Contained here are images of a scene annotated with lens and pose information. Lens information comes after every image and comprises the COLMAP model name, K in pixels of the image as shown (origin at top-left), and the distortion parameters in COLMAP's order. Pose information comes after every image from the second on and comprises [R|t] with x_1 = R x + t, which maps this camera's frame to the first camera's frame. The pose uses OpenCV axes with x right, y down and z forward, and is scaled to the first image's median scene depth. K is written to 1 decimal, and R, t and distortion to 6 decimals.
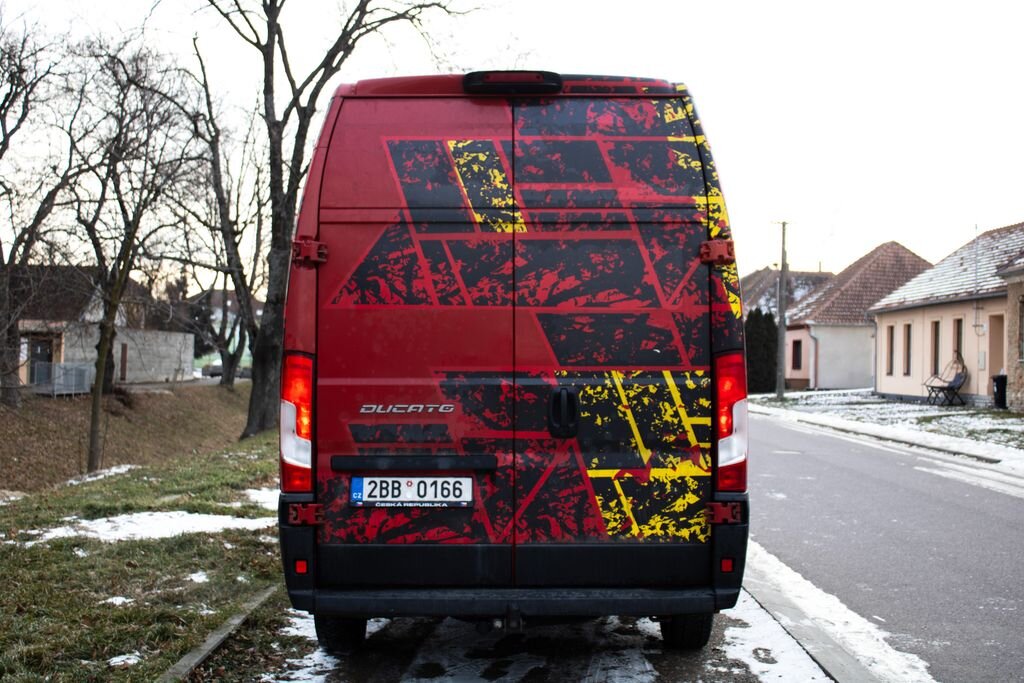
lens RADIAL K [[1212.4, 0, 504.0], [0, 1212.4, 387.2], [0, 0, 1]] dist [0.001012, 0.000000]
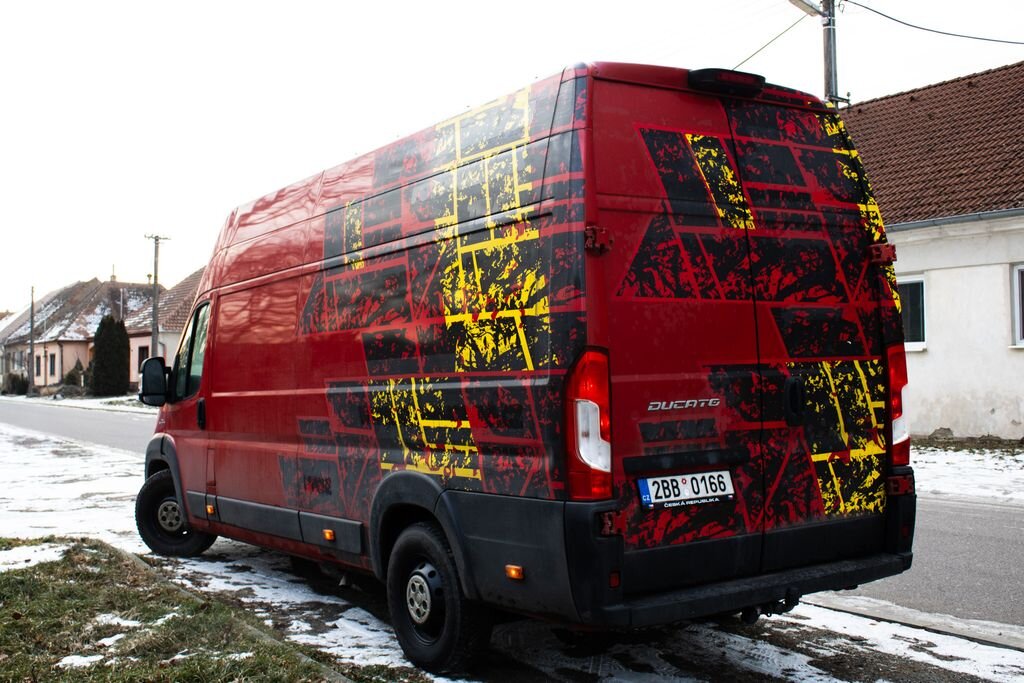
lens RADIAL K [[1155.7, 0, 497.2], [0, 1155.7, 378.1], [0, 0, 1]] dist [-0.000186, 0.000000]
pose [[0.822100, -0.027285, 0.568689, -0.710203], [0.037826, 0.999262, -0.006738, -0.002675], [-0.568085, 0.027050, 0.822525, 0.311751]]
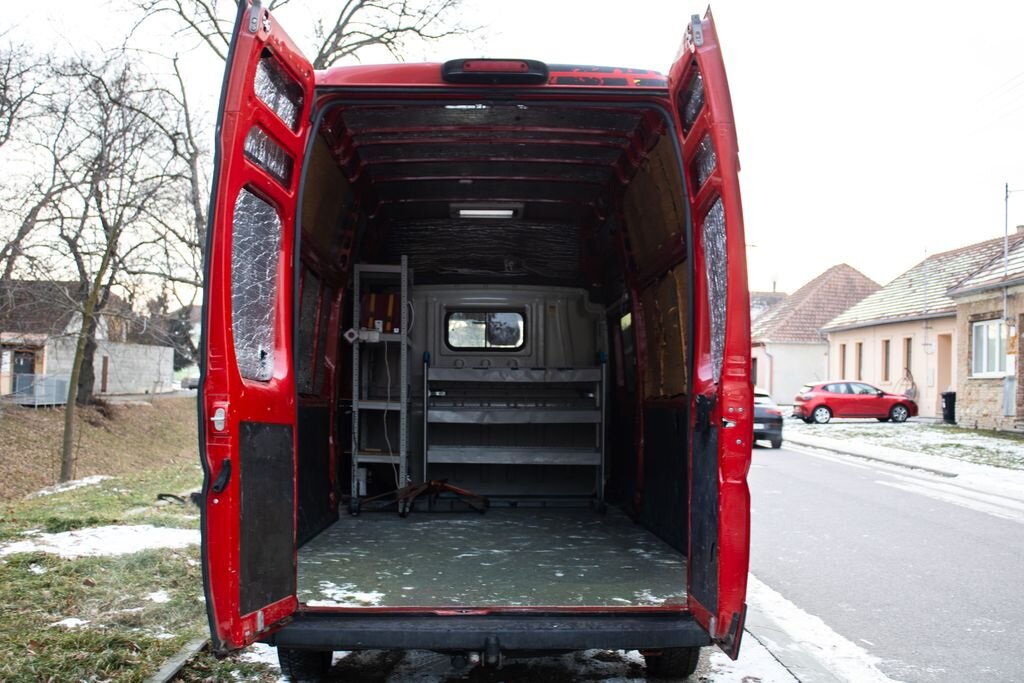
lens RADIAL K [[1161.0, 0, 505.9], [0, 1161.0, 360.3], [0, 0, 1]] dist [-0.018551, 0.000000]
pose [[0.999554, 0.006653, 0.029105, -0.008969], [-0.005632, 0.999371, -0.035010, 0.000791], [-0.029319, 0.034831, 0.998963, 0.118402]]
